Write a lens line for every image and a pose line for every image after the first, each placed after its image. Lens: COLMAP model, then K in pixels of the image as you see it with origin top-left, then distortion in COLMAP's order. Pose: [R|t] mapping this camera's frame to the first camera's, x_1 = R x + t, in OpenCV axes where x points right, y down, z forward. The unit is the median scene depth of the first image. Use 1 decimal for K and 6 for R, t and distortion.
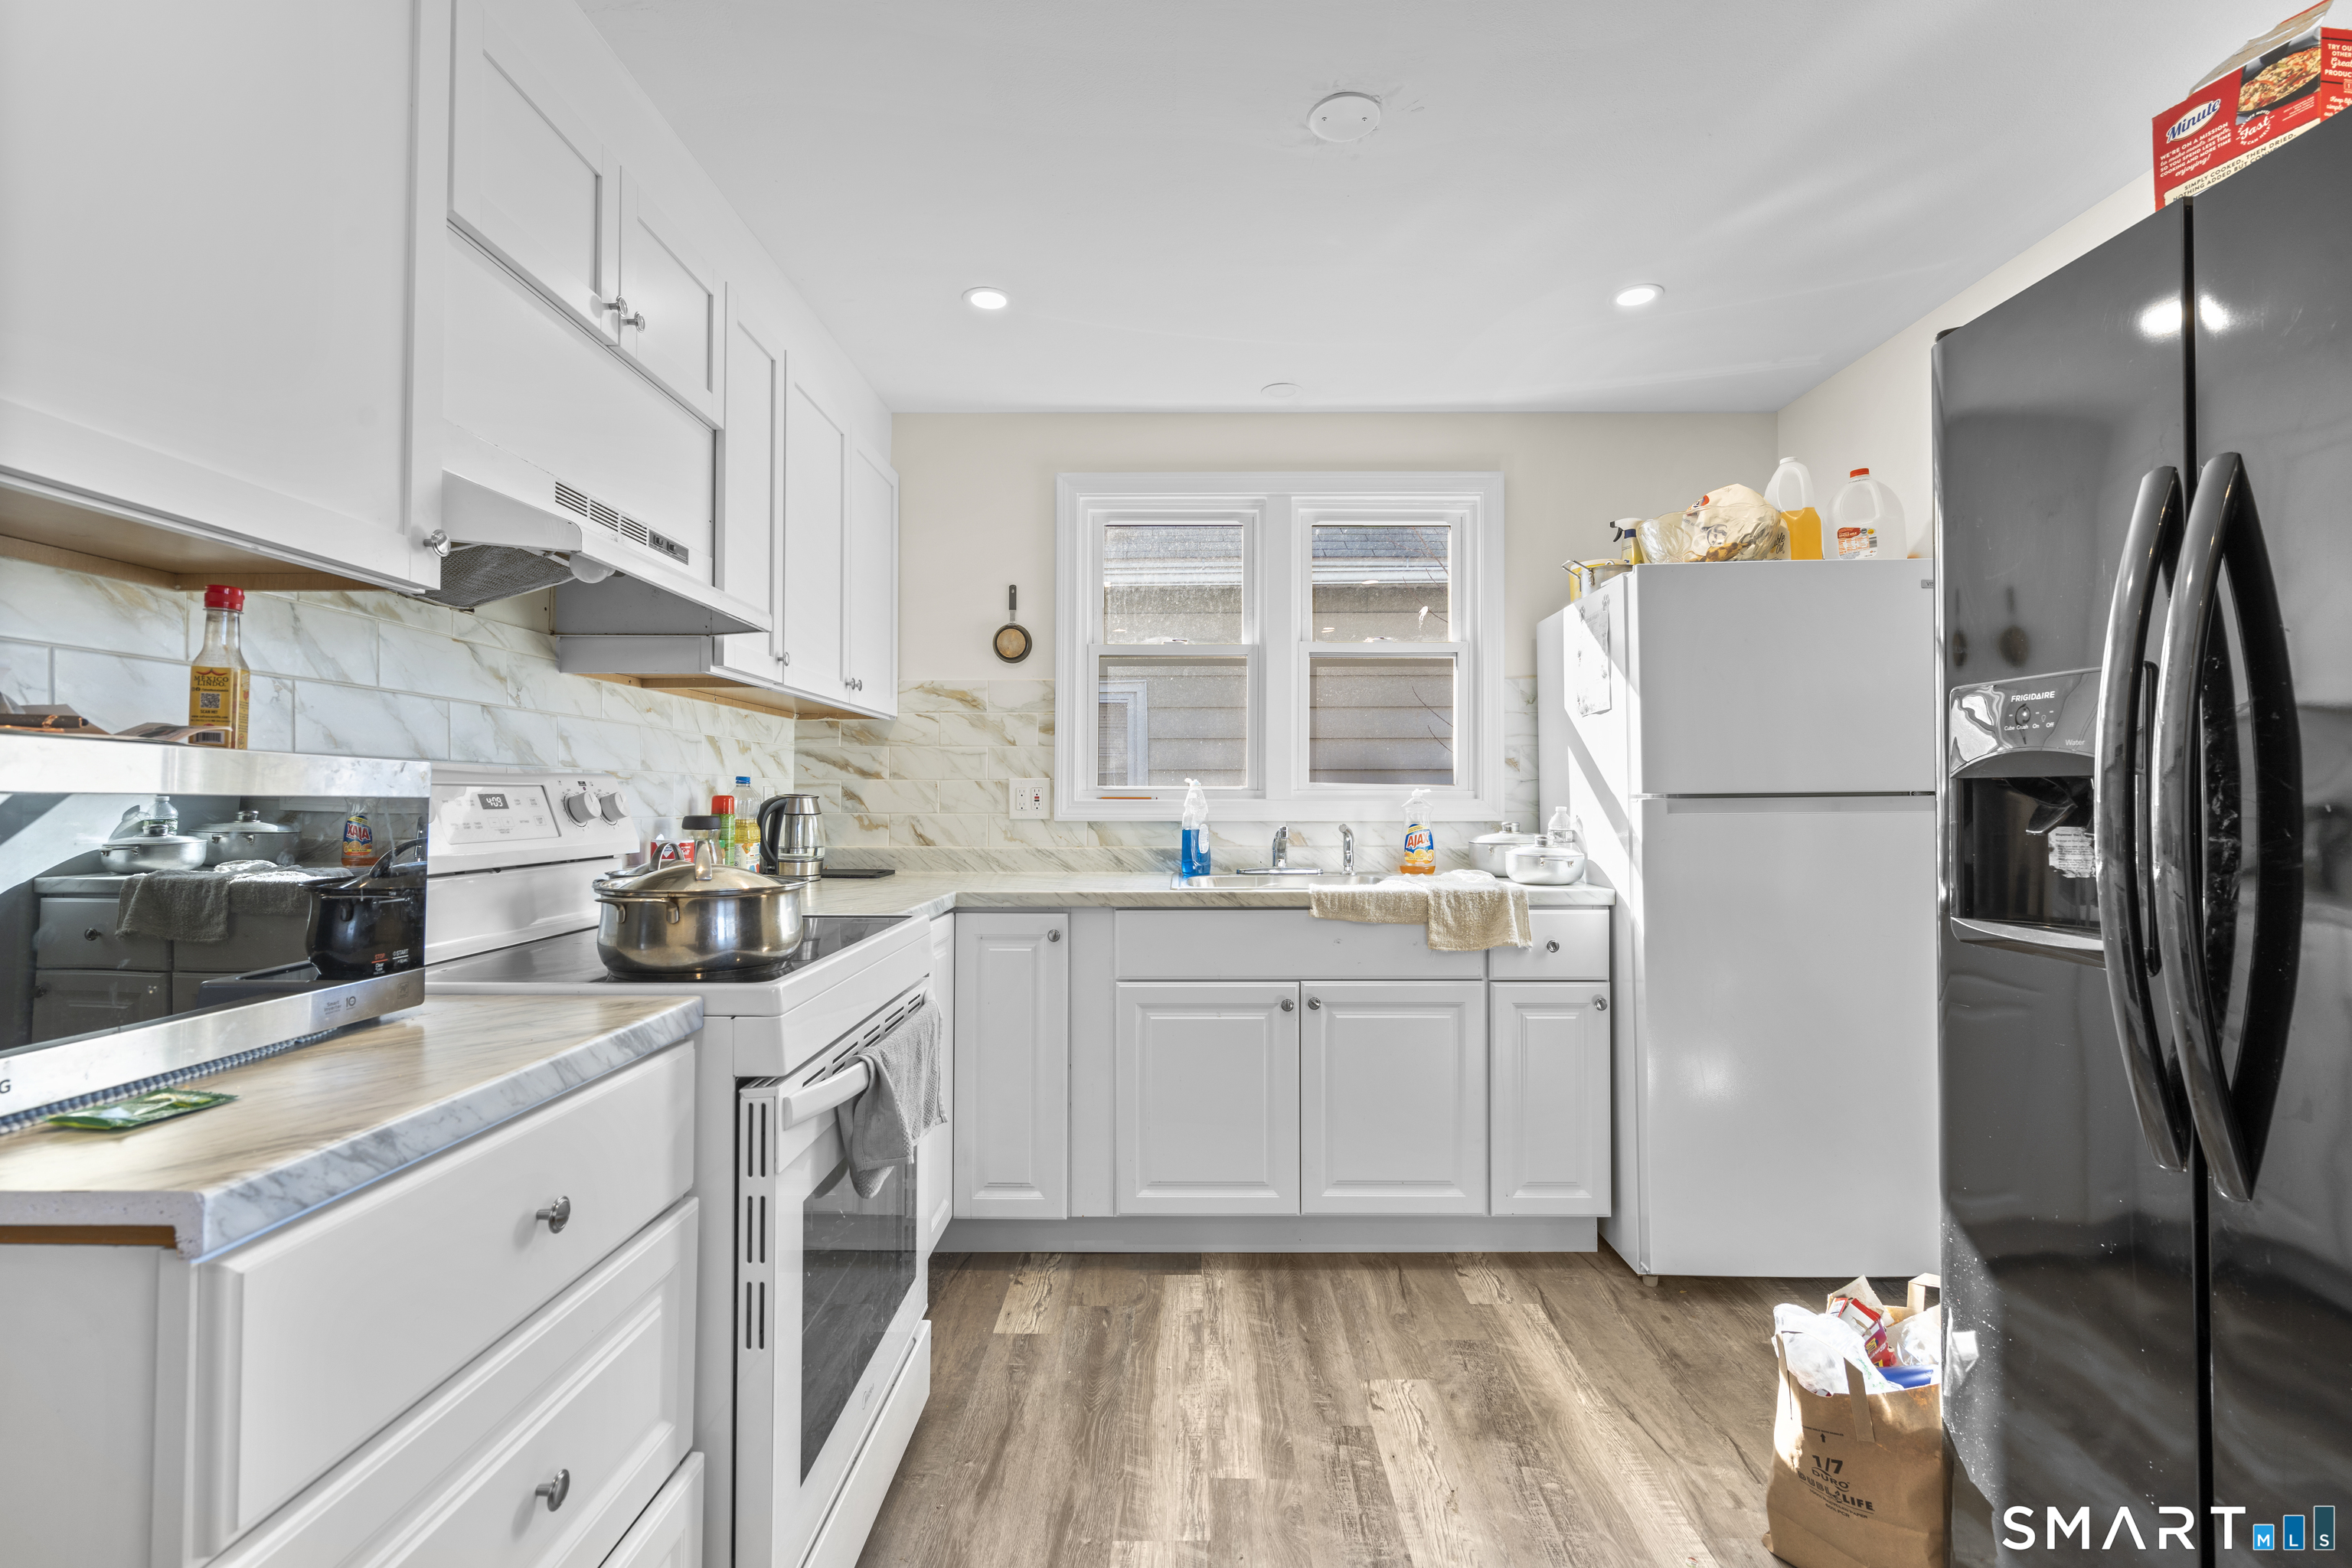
lens RADIAL K [[1055.0, 0, 1178.1], [0, 1055.0, 781.2], [0, 0, 1]] dist [-0.000575, 0.000185]
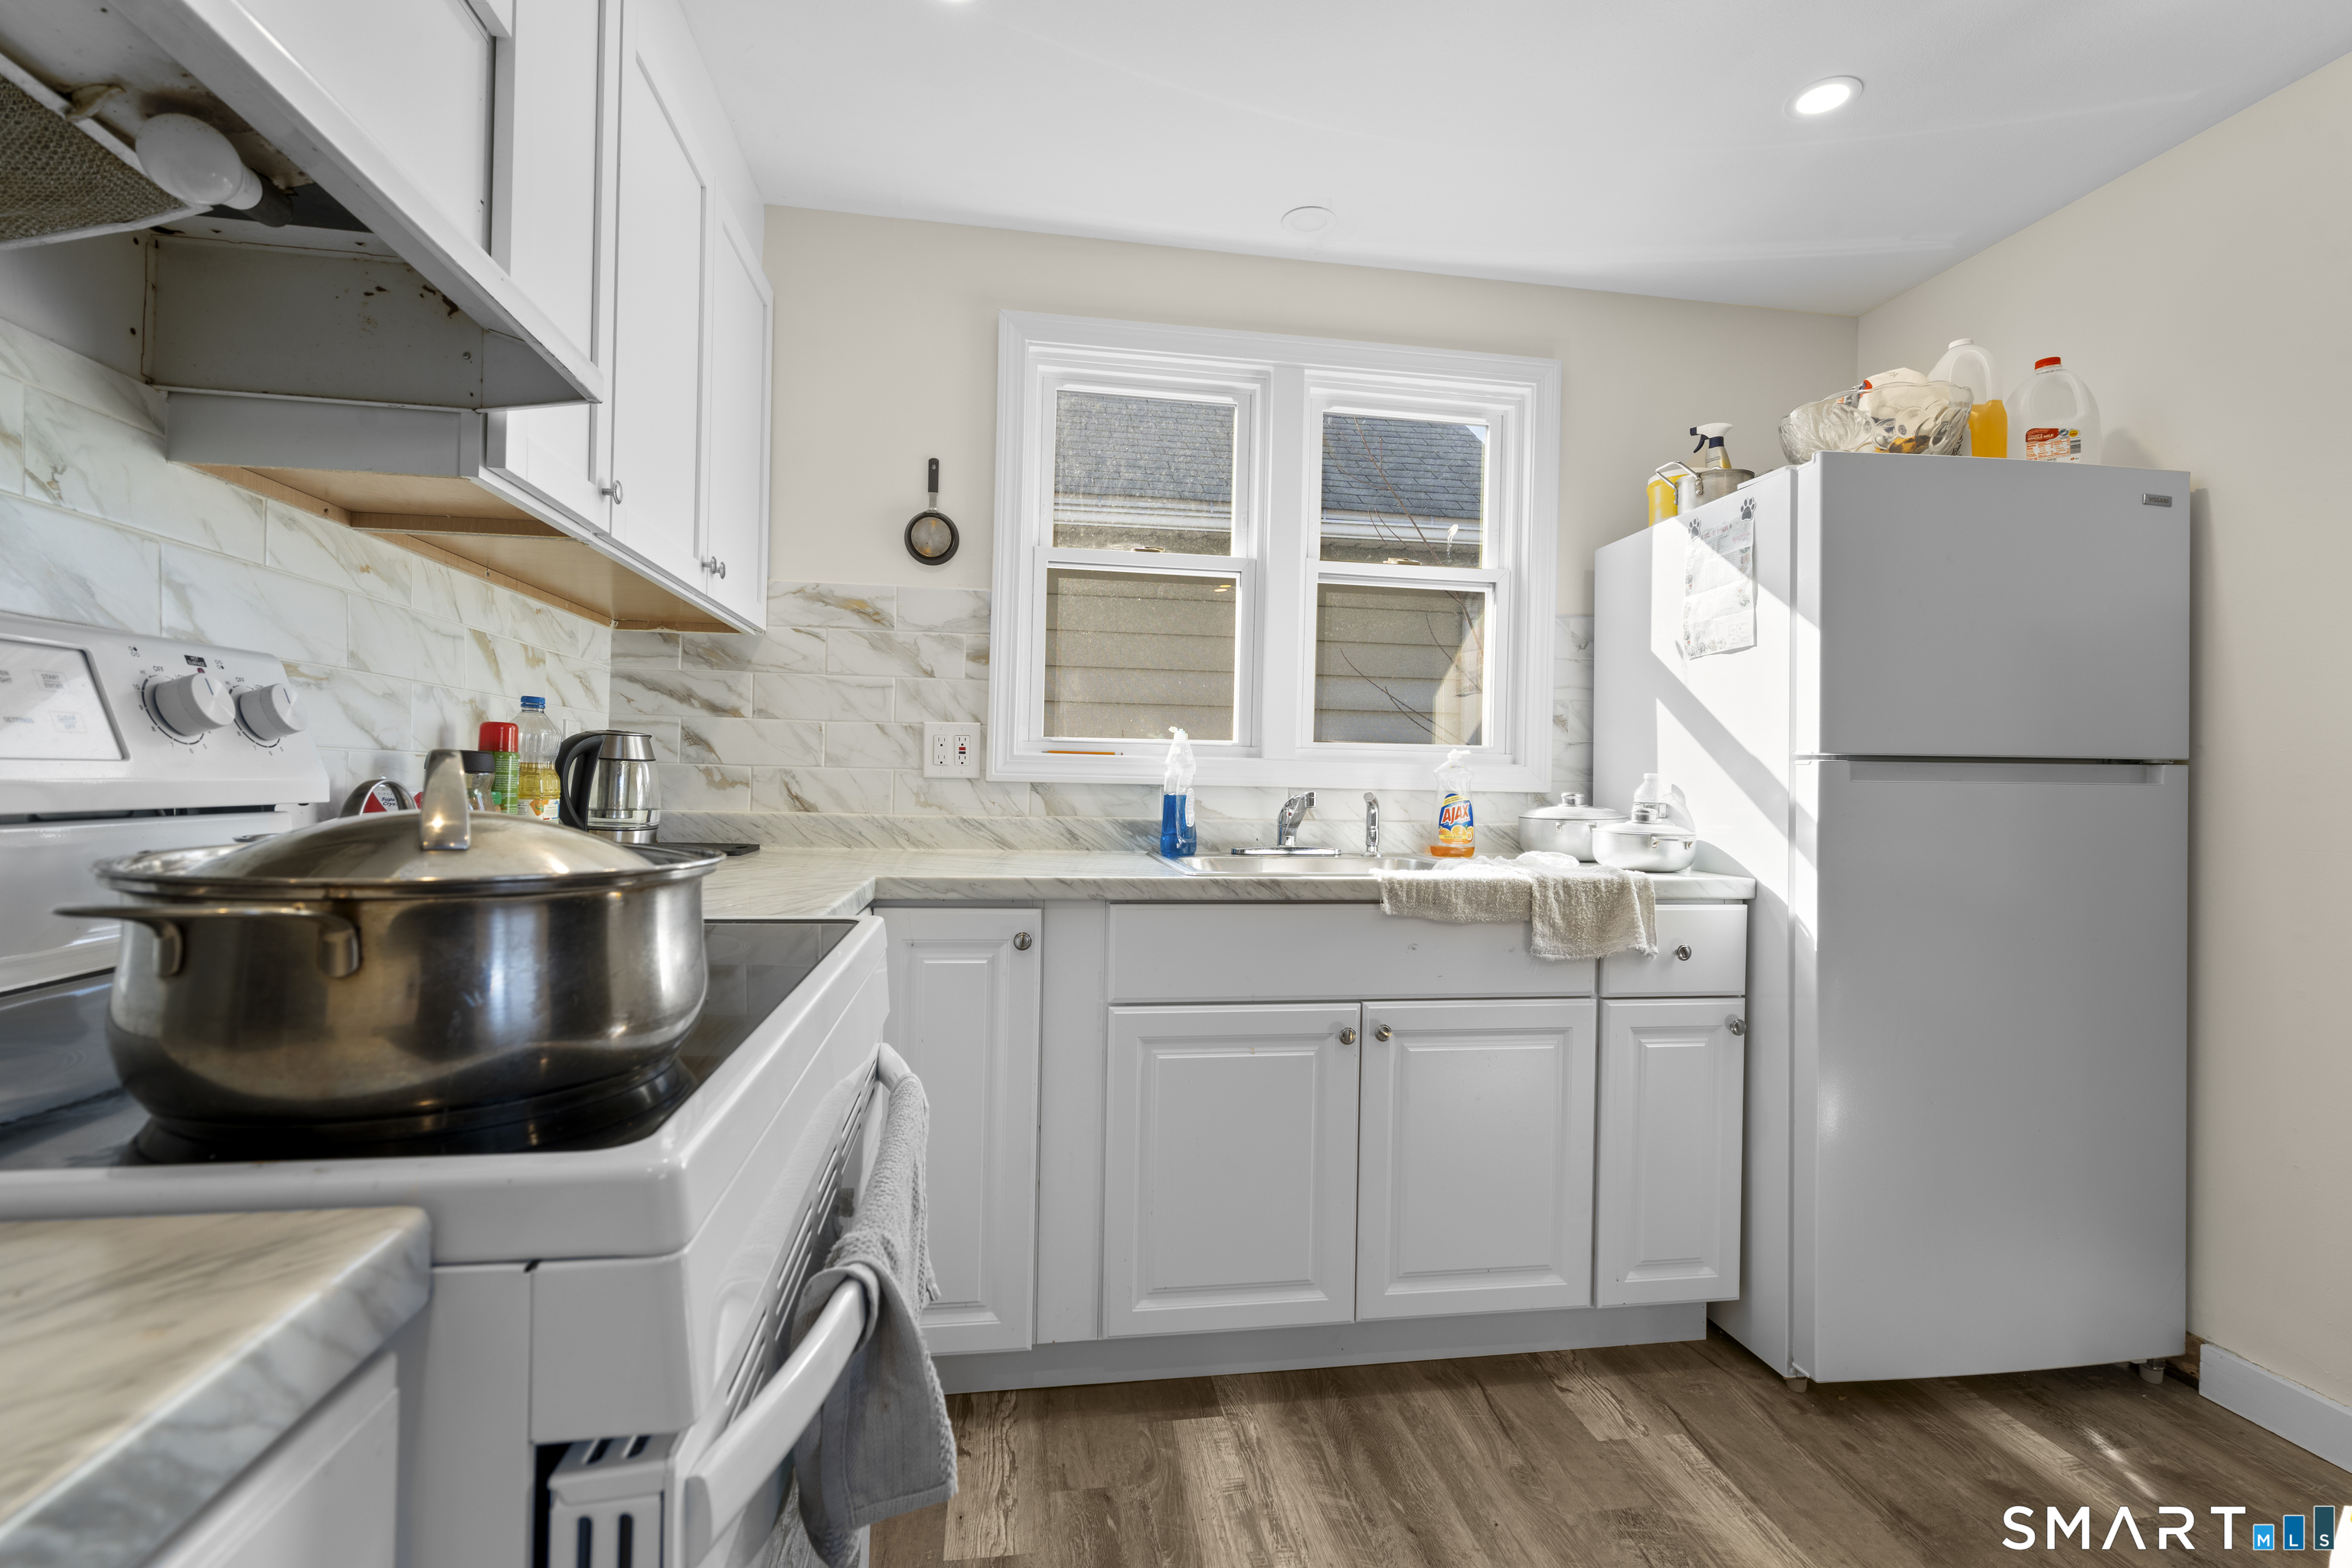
lens RADIAL K [[1055.0, 0, 1176.1], [0, 1055.0, 780.1], [0, 0, 1]] dist [-0.000575, 0.000185]
pose [[0.986100, 0.020960, 0.164825, -0.136330], [-0.023501, 0.999633, 0.013480, 0.030385], [-0.164482, -0.017166, 0.986231, 0.313098]]
